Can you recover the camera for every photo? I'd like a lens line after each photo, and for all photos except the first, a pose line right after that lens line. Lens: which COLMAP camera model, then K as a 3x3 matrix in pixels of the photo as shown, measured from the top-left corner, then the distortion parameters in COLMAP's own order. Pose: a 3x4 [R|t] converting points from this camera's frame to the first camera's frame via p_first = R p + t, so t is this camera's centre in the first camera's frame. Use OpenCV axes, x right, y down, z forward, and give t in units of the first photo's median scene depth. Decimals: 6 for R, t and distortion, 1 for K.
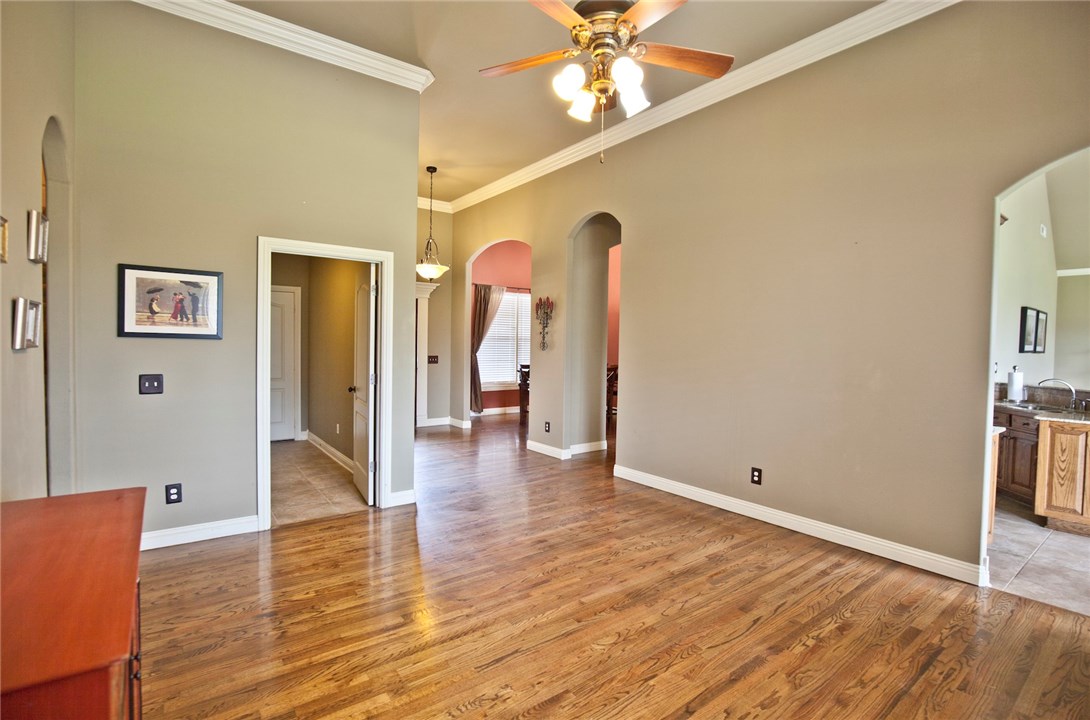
lens RADIAL K [[504.9, 0, 555.8], [0, 504.9, 367.0], [0, 0, 1]] dist [-0.032000, 0.003785]
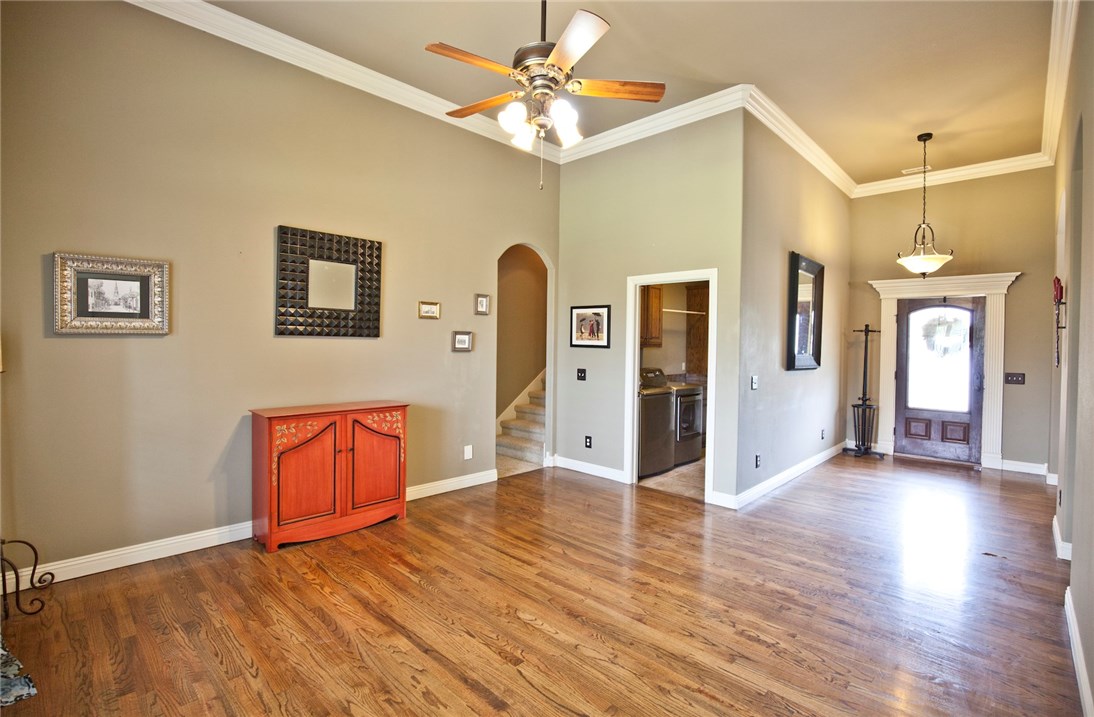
lens RADIAL K [[504.1, 0, 551.9], [0, 504.1, 351.8], [0, 0, 1]] dist [-0.032433, 0.003897]
pose [[0.145150, -0.002085, -0.989407, 0.465366], [-0.057784, 0.998273, -0.010581, -0.010236], [0.987721, 0.058708, 0.144779, 0.334527]]
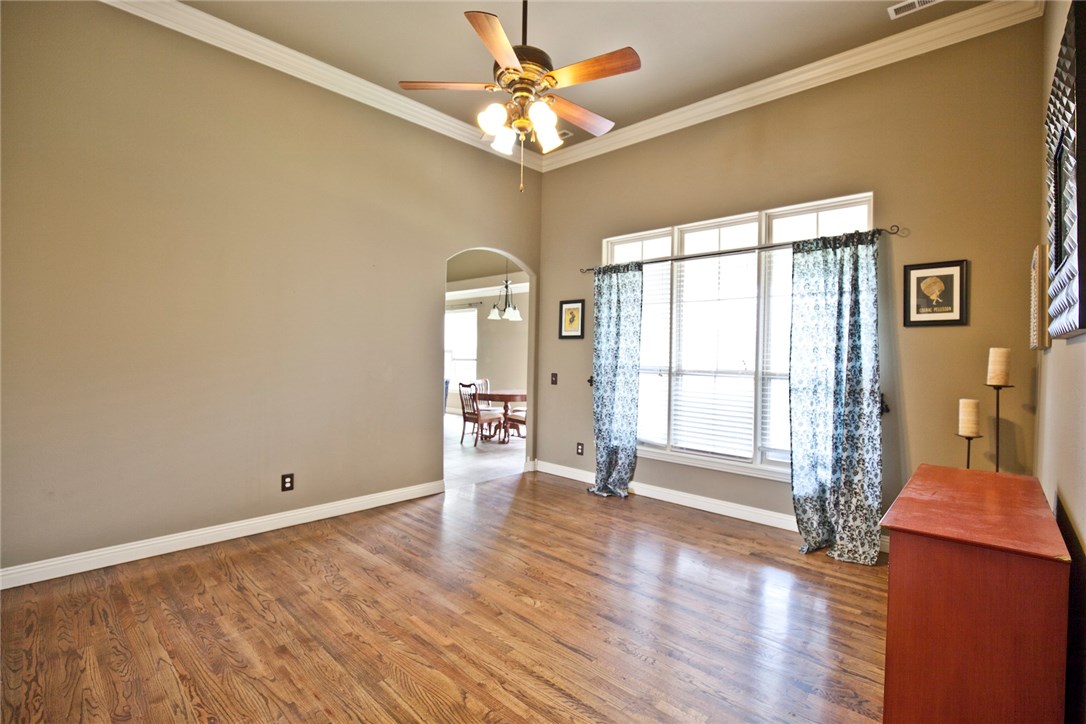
lens RADIAL K [[503.1, 0, 550.7], [0, 503.1, 359.2], [0, 0, 1]] dist [-0.032000, 0.003785]
pose [[-0.166358, -0.030357, 0.985598, -0.405063], [0.027956, 0.998979, 0.035488, -0.024290], [-0.985669, 0.033457, -0.165339, 0.432319]]
